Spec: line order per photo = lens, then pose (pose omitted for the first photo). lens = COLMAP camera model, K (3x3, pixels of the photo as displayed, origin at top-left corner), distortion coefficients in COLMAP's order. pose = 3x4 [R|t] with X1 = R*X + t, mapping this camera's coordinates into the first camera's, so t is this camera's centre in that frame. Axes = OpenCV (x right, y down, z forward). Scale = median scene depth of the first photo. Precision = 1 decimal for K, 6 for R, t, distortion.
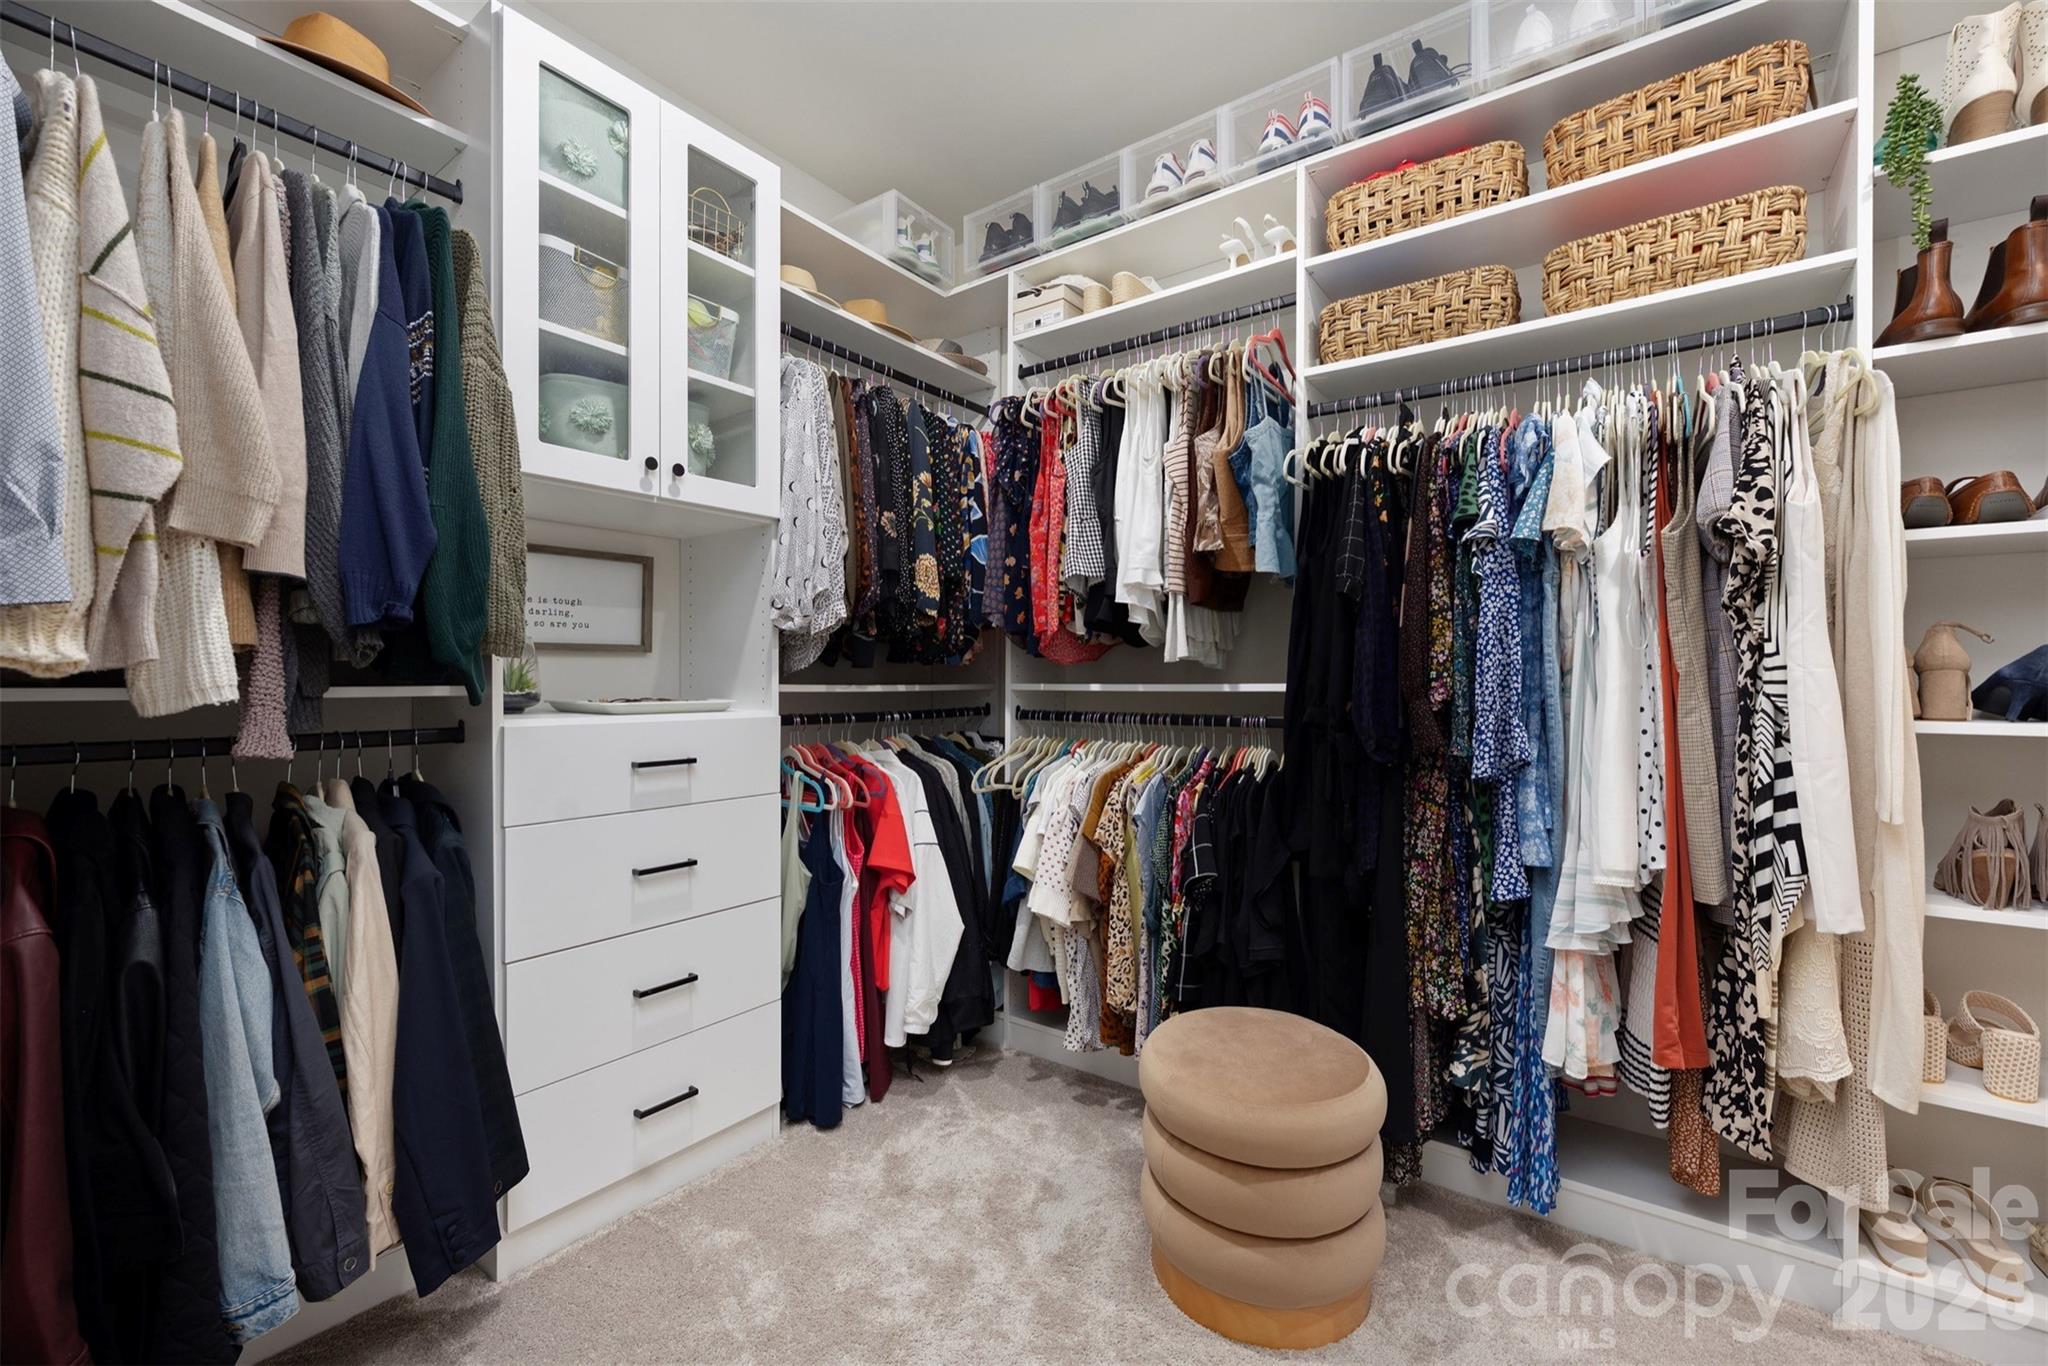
lens RADIAL K [[825.2, 0, 1017.4], [0, 825.2, 680.1], [0, 0, 1]] dist [-0.000587, -0.000123]
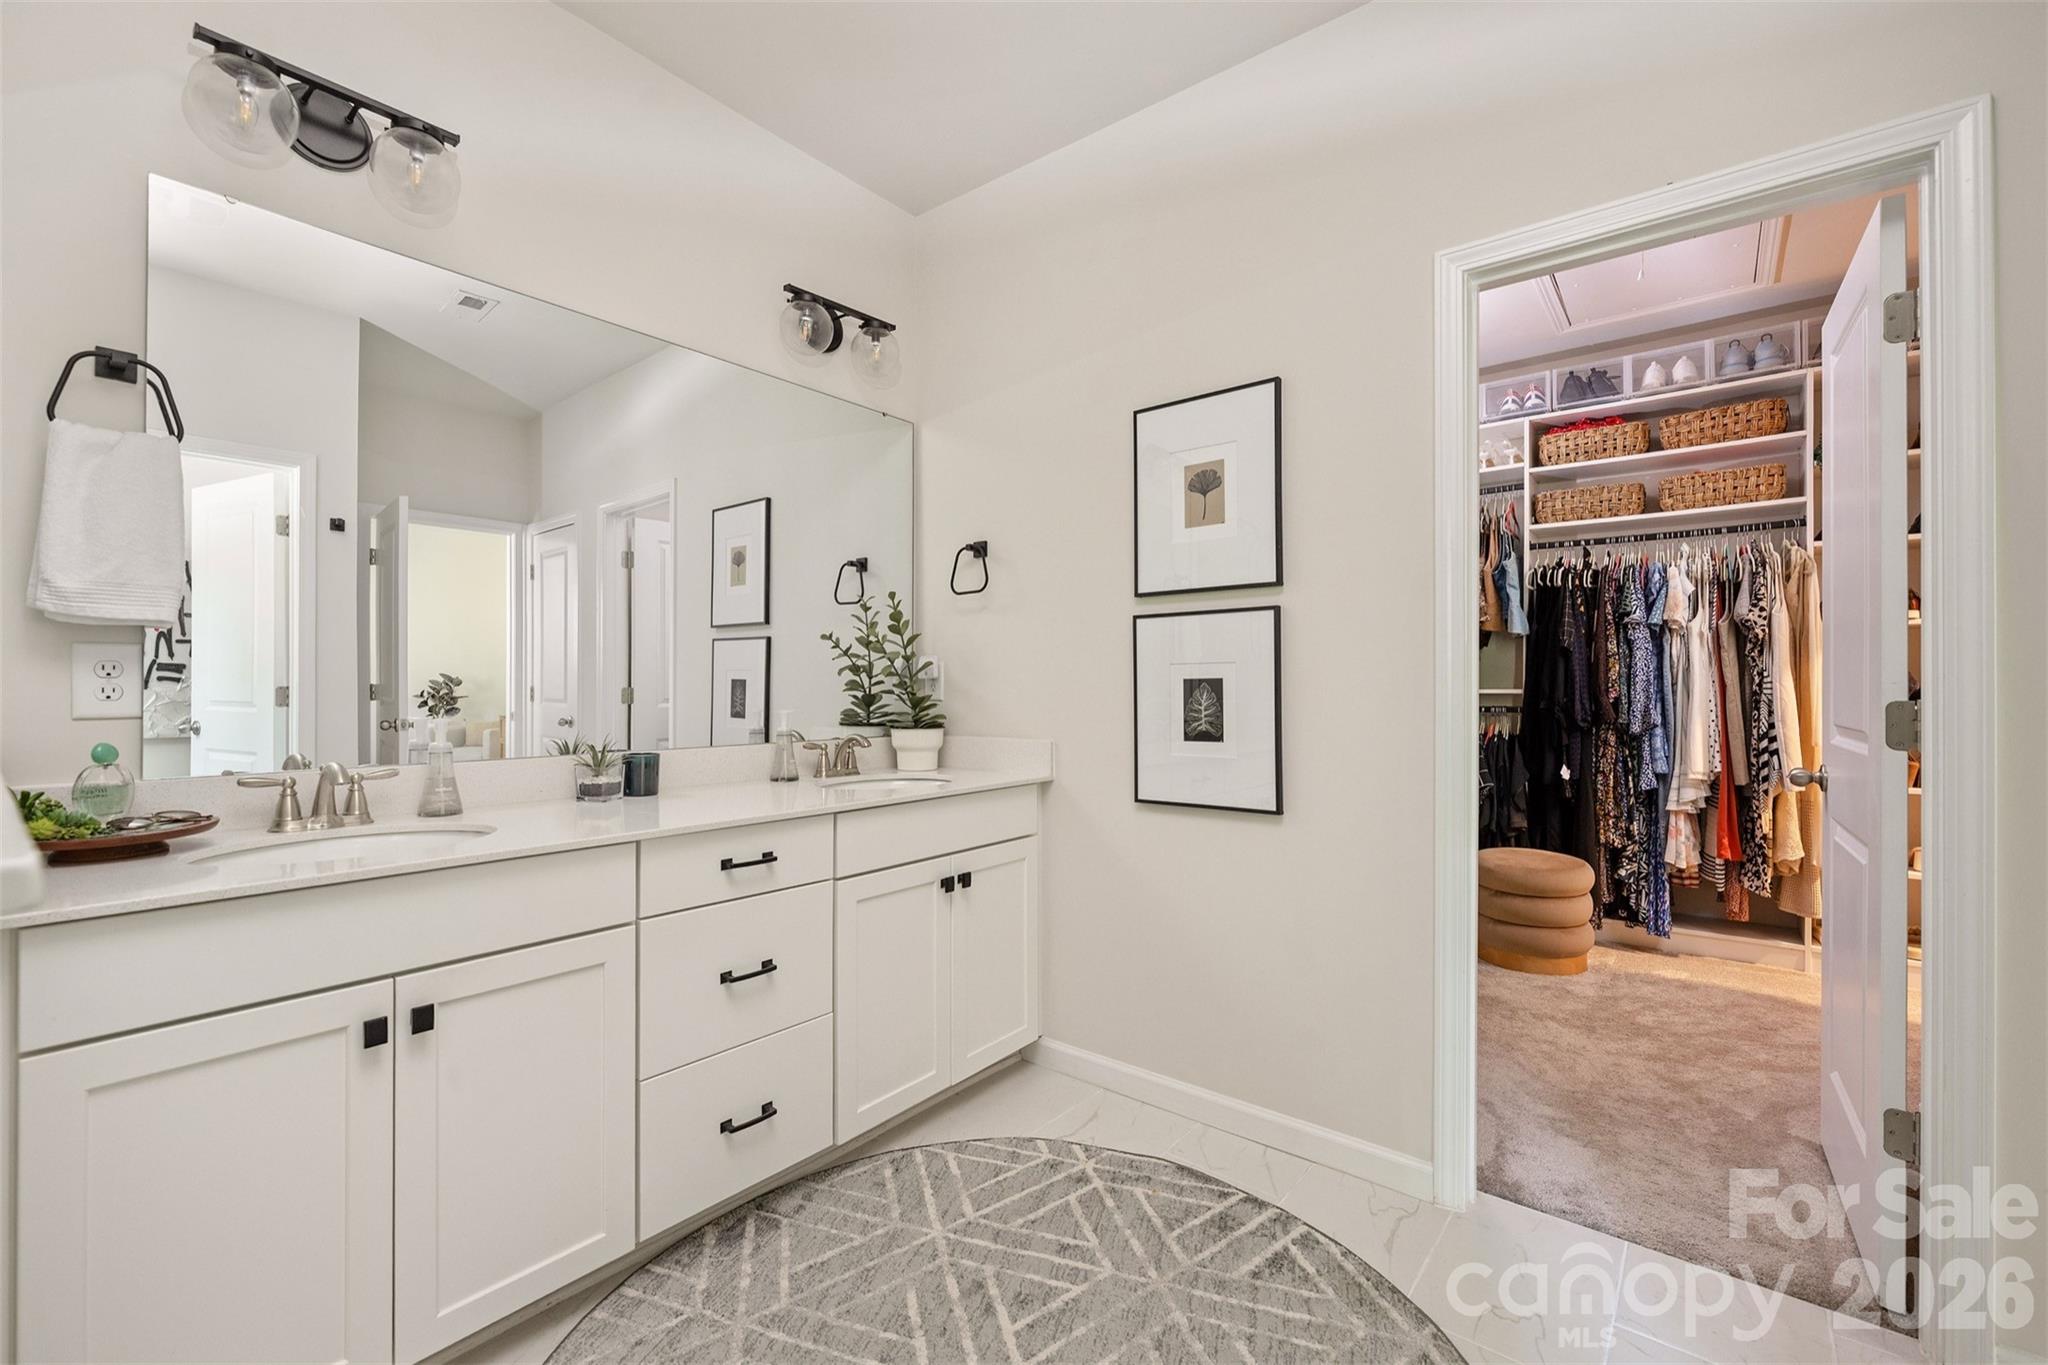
lens RADIAL K [[839.2, 0, 1021.2], [0, 839.2, 672.8], [0, 0, 1]] dist [-0.005190, -0.000361]
pose [[0.998900, -0.003431, -0.046775, -0.945238], [0.003106, 0.999970, -0.007028, -0.028300], [0.046798, 0.006875, 0.998881, -1.273834]]
